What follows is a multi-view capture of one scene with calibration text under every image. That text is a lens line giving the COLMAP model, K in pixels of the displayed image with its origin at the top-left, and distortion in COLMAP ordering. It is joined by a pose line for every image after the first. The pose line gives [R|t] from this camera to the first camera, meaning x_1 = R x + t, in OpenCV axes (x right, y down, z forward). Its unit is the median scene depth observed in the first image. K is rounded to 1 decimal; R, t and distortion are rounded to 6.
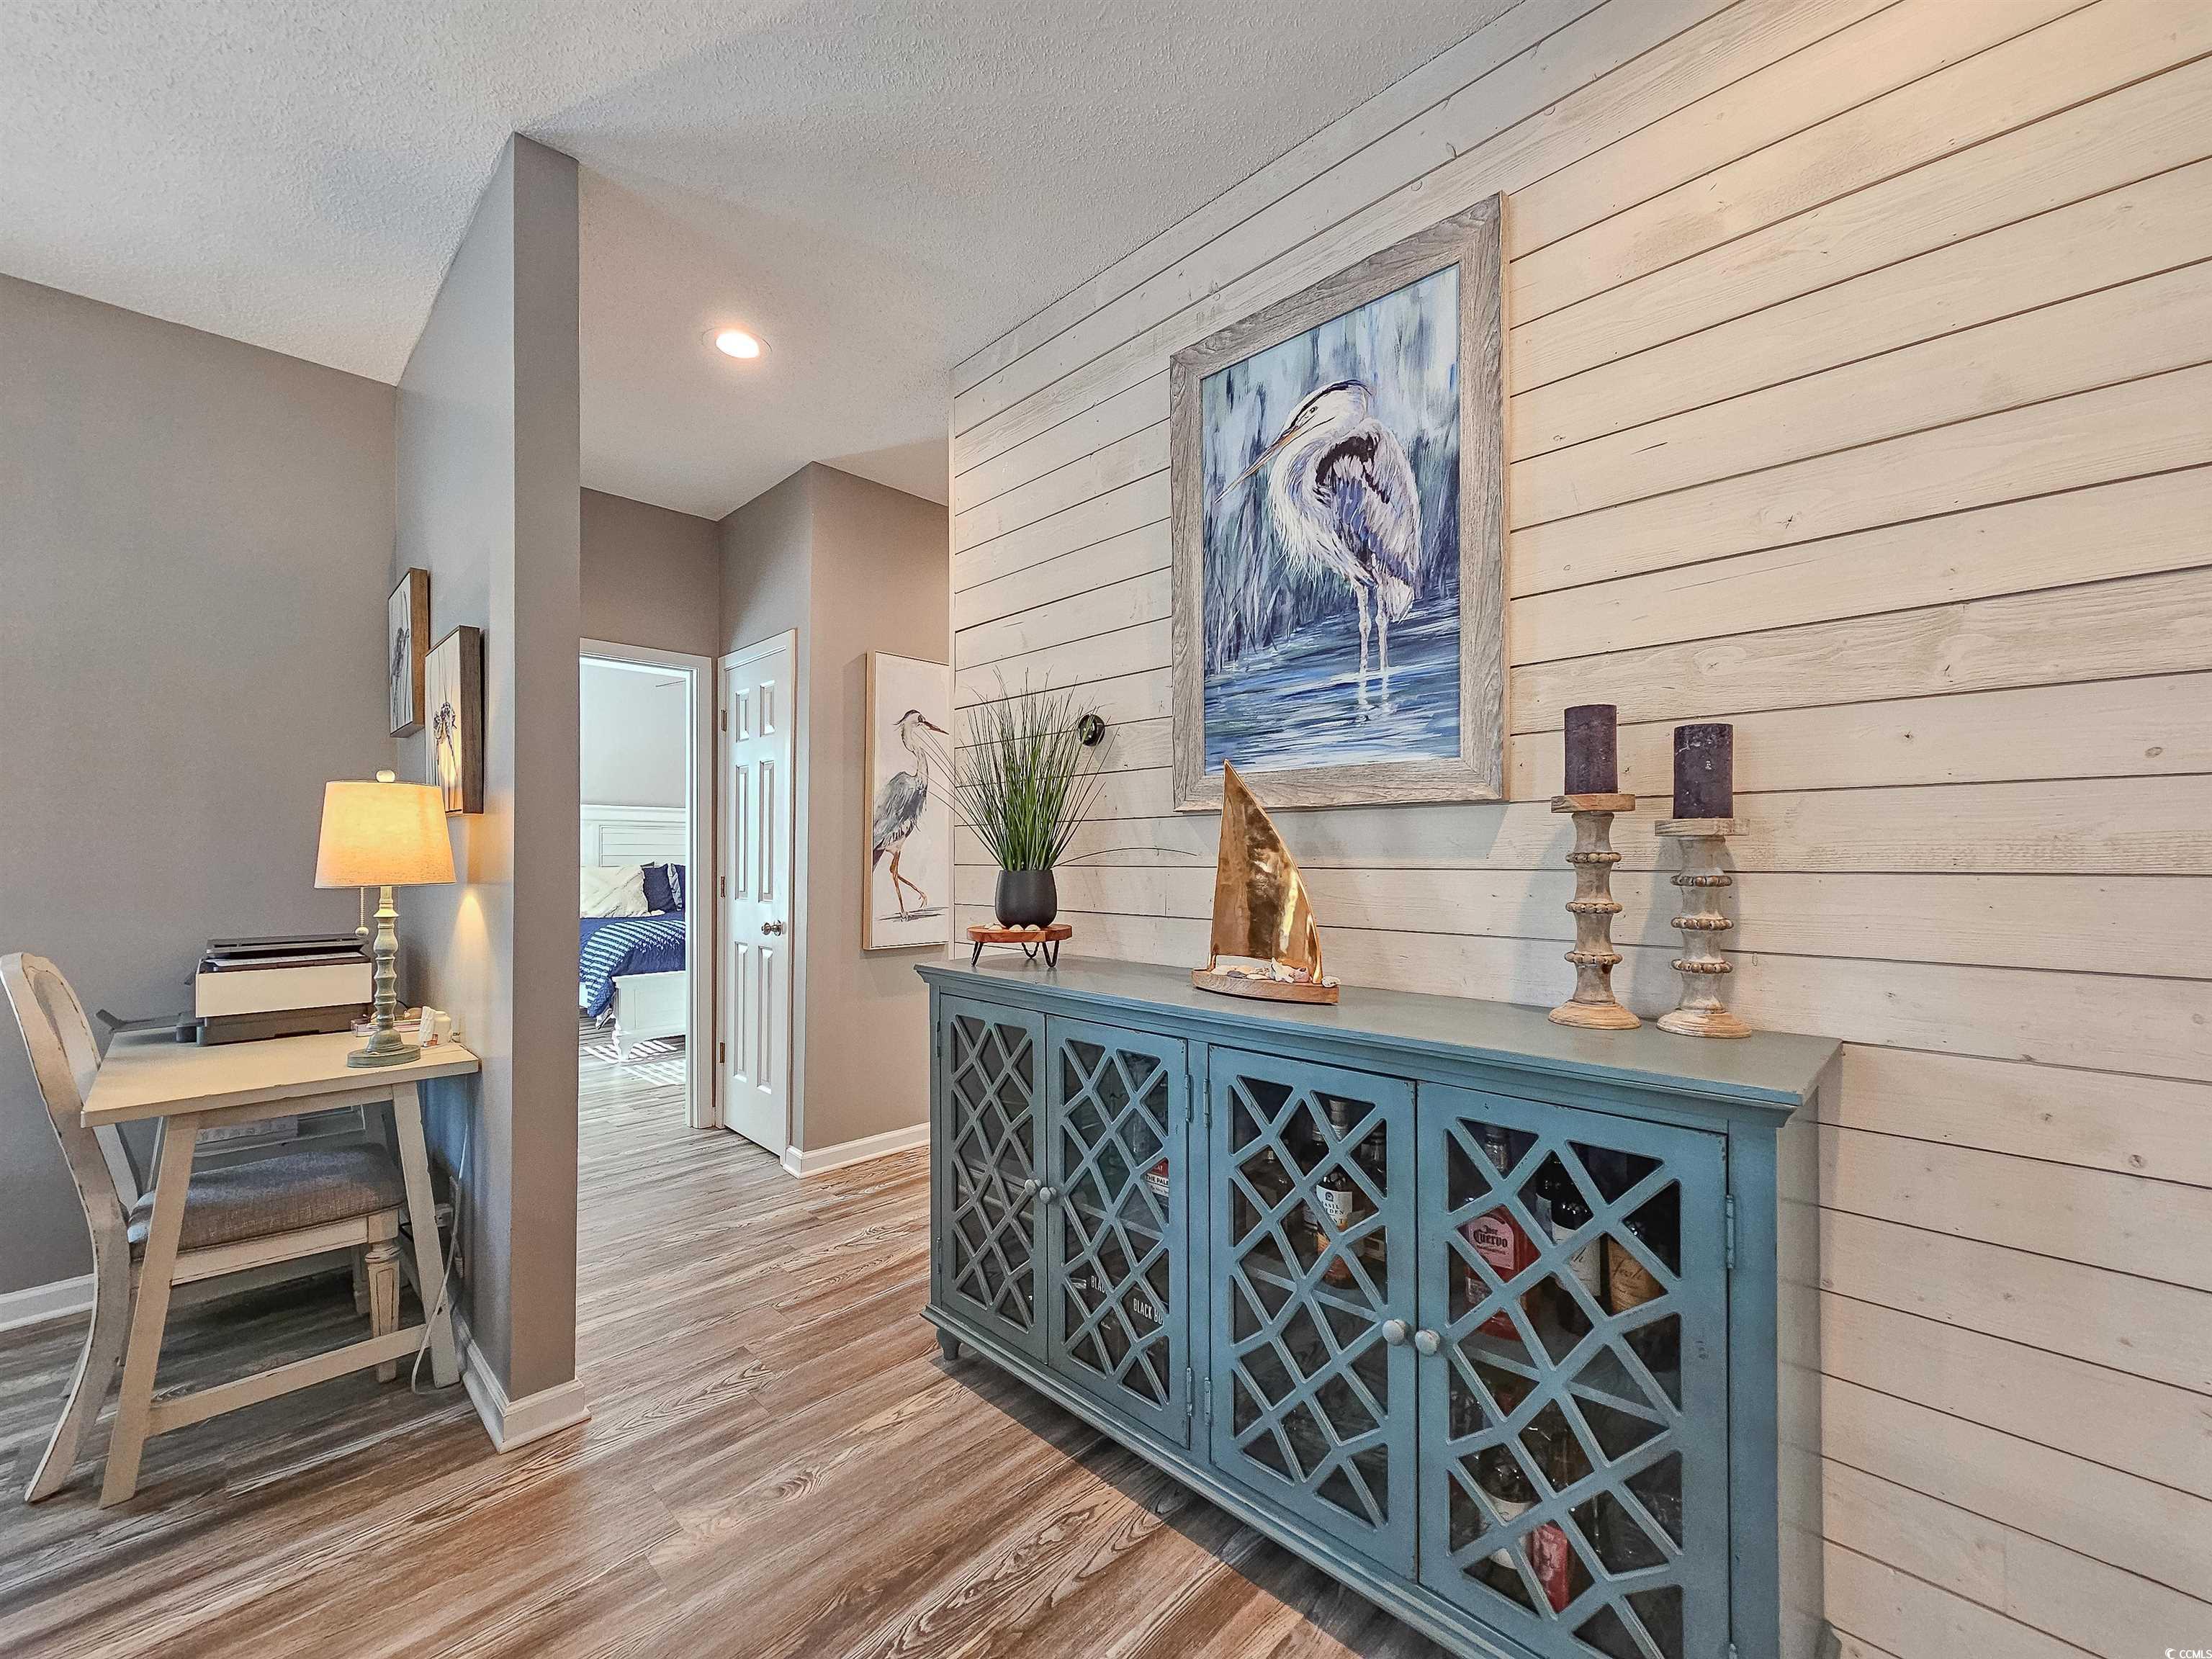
lens RADIAL K [[900.8, 0, 1105.6], [0, 900.8, 852.7], [0, 0, 1]] dist [-0.003364, 0.002598]
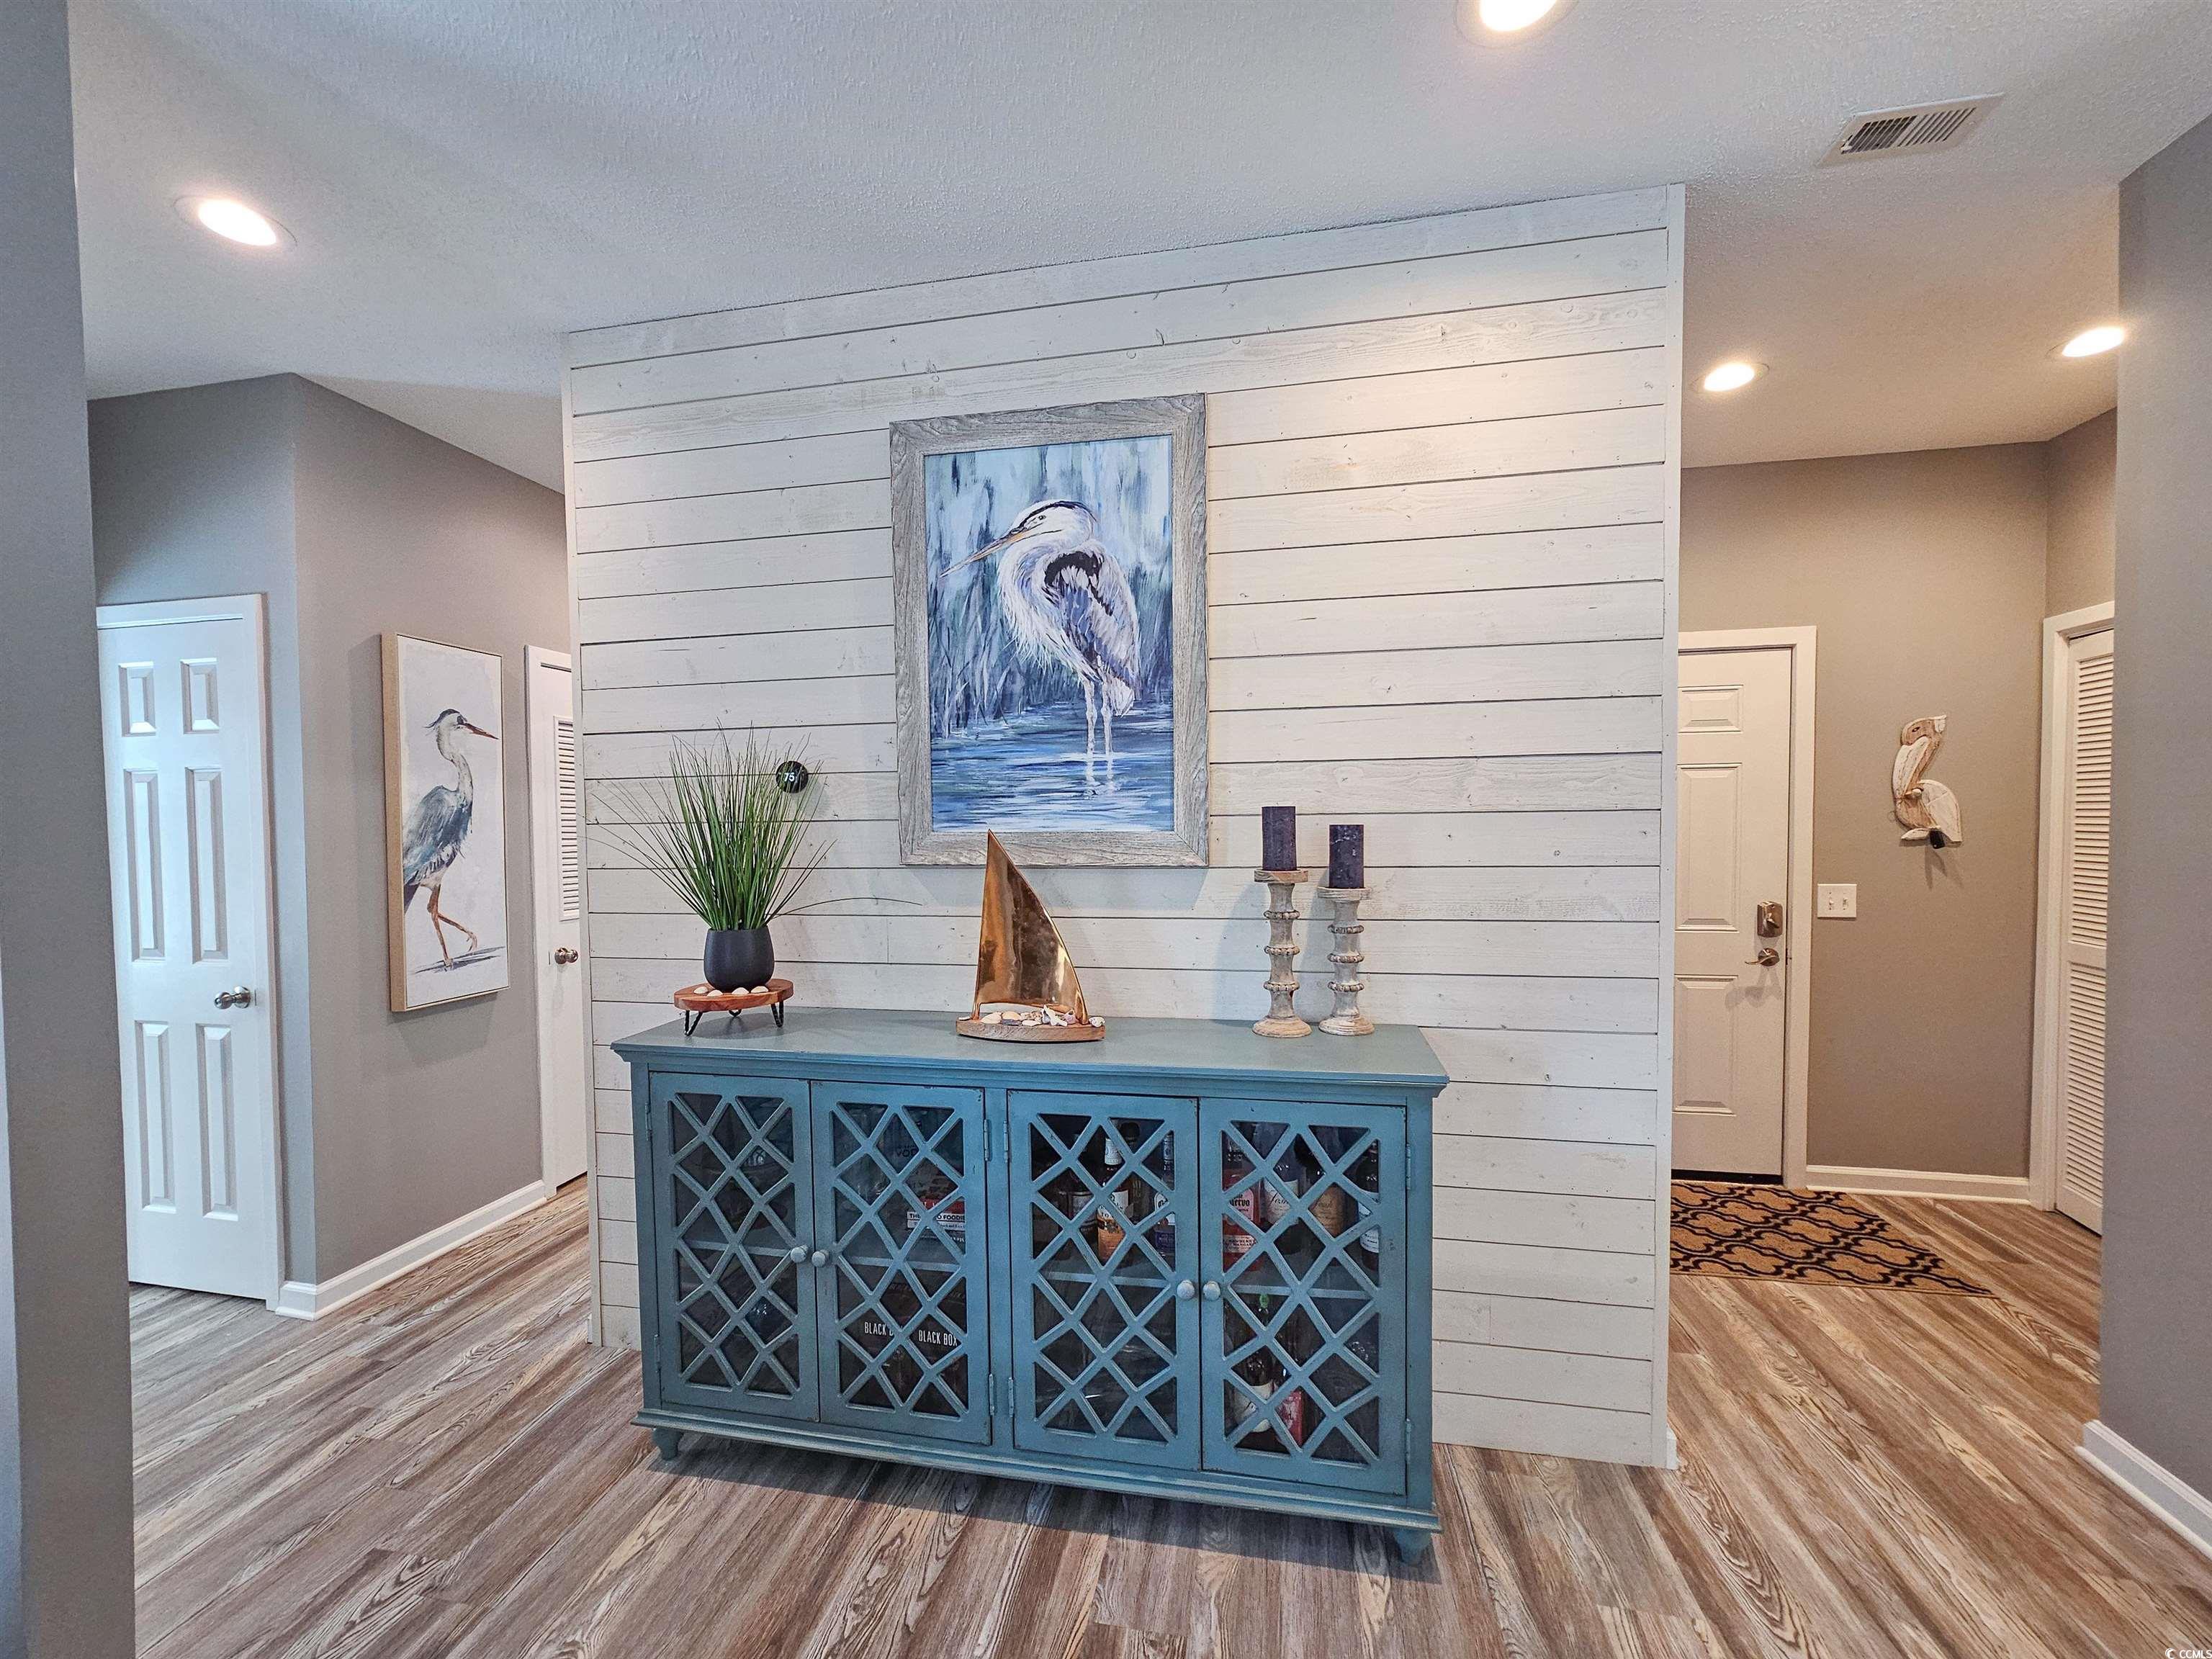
lens RADIAL K [[900.8, 0, 1106.4], [0, 900.8, 851.6], [0, 0, 1]] dist [-0.003364, 0.002598]
pose [[0.834819, -0.031097, 0.549646, -0.326503], [0.010535, 0.999123, 0.040527, -0.109923], [-0.550424, -0.028042, 0.834414, -0.007840]]
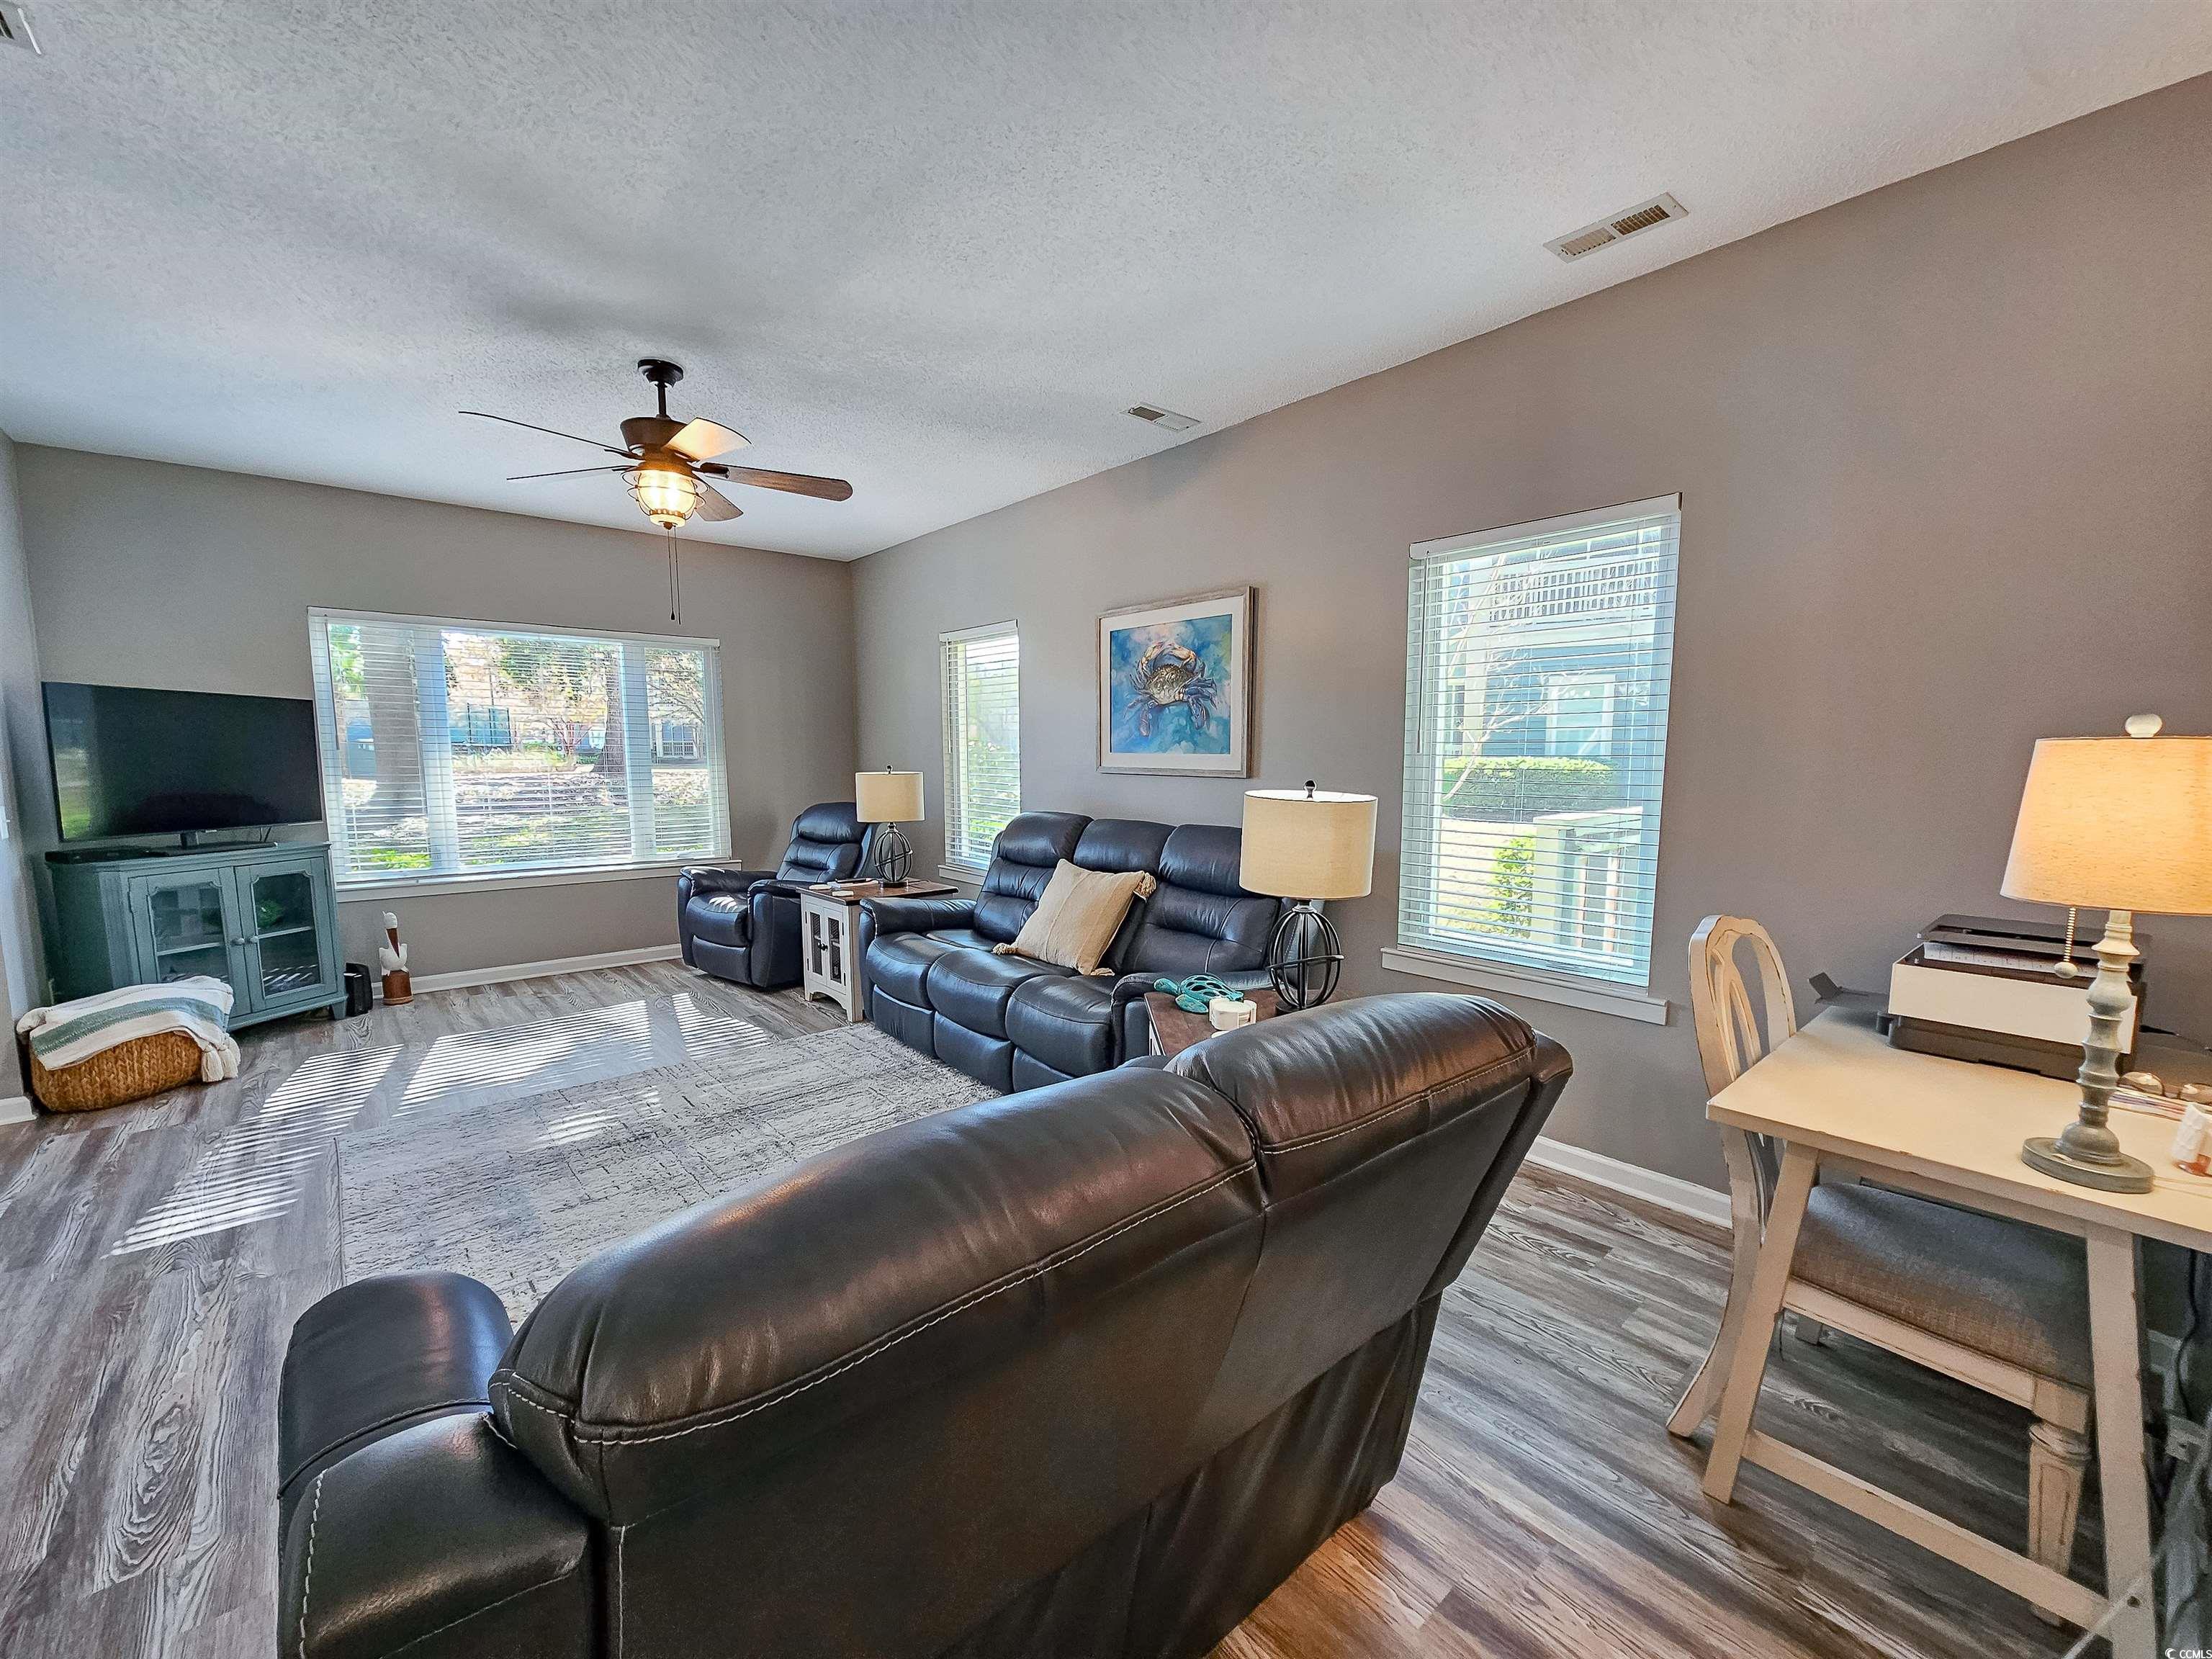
lens RADIAL K [[900.8, 0, 1107.8], [0, 900.8, 858.7], [0, 0, 1]] dist [-0.003364, 0.002598]
pose [[-0.077779, 0.114539, -0.990369, -0.142463], [0.003865, 0.993406, 0.114587, -0.071097], [0.996963, 0.005085, -0.077709, 0.371441]]
